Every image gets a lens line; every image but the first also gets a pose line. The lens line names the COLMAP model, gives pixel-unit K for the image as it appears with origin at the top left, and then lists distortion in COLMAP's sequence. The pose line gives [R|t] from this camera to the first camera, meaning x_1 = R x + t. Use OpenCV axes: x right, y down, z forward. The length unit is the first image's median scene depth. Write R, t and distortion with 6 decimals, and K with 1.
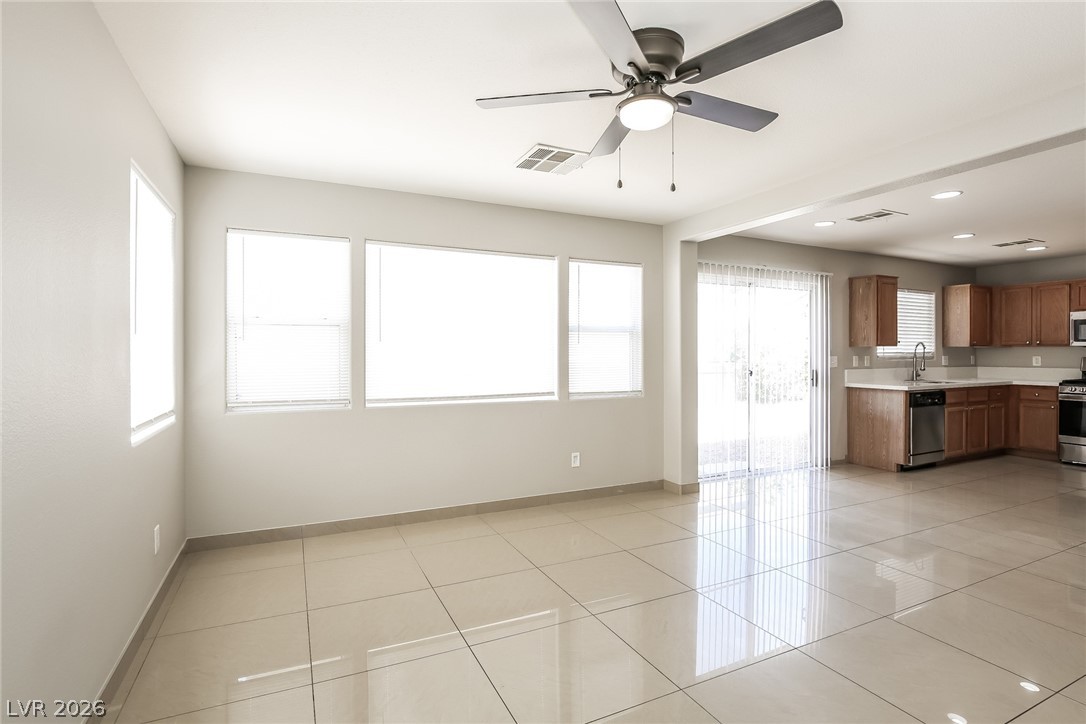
lens RADIAL K [[514.9, 0, 540.4], [0, 514.9, 355.8], [0, 0, 1]] dist [-0.000507, 0.000464]
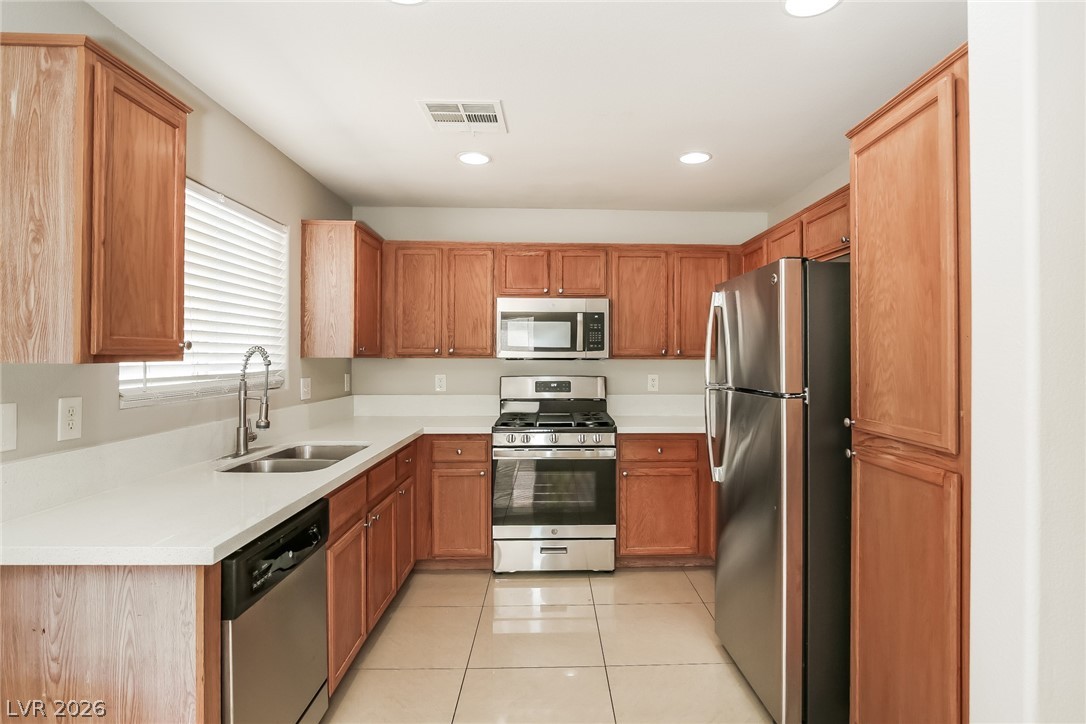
lens RADIAL K [[556.7, 0, 546.4], [0, 556.7, 353.8], [0, 0, 1]] dist [-0.001226, -0.000460]
pose [[0.427766, 0.003591, 0.903882, 0.617025], [0.001746, 0.999987, -0.004799, -0.025326], [-0.903888, 0.003631, 0.427754, 0.849382]]
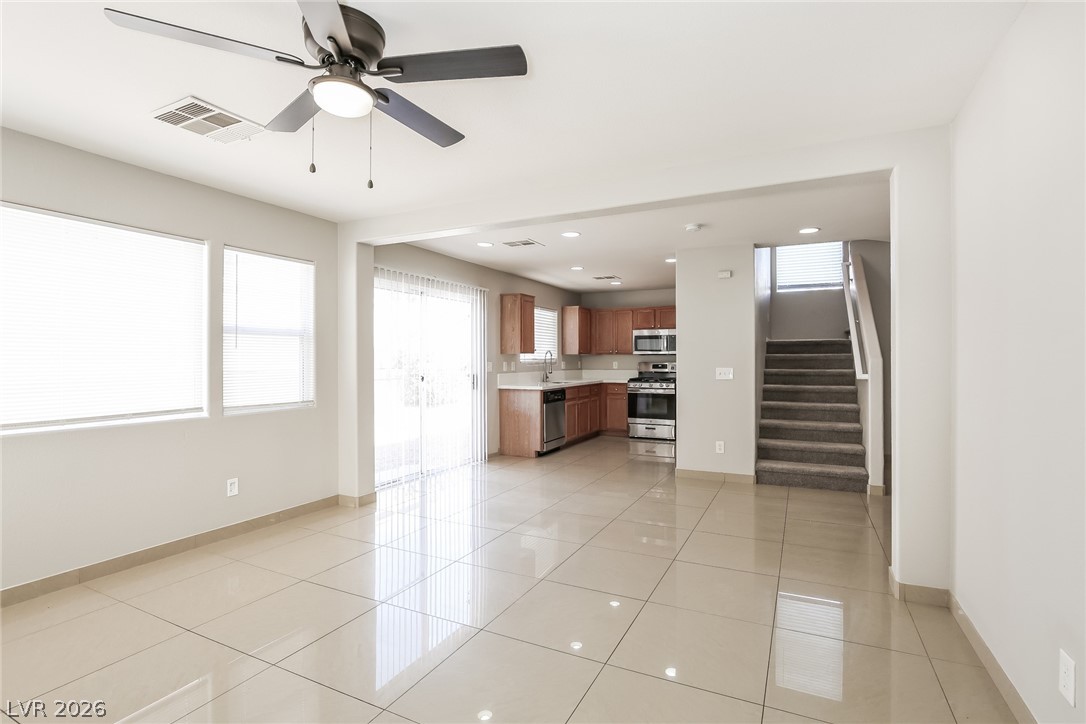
lens RADIAL K [[517.3, 0, 542.2], [0, 517.3, 358.8], [0, 0, 1]] dist [-0.002871, -0.000384]
pose [[0.798926, 0.000477, 0.601429, -0.027855], [0.003641, 0.999978, -0.005629, 0.000443], [-0.601418, 0.006687, 0.798906, 0.022072]]
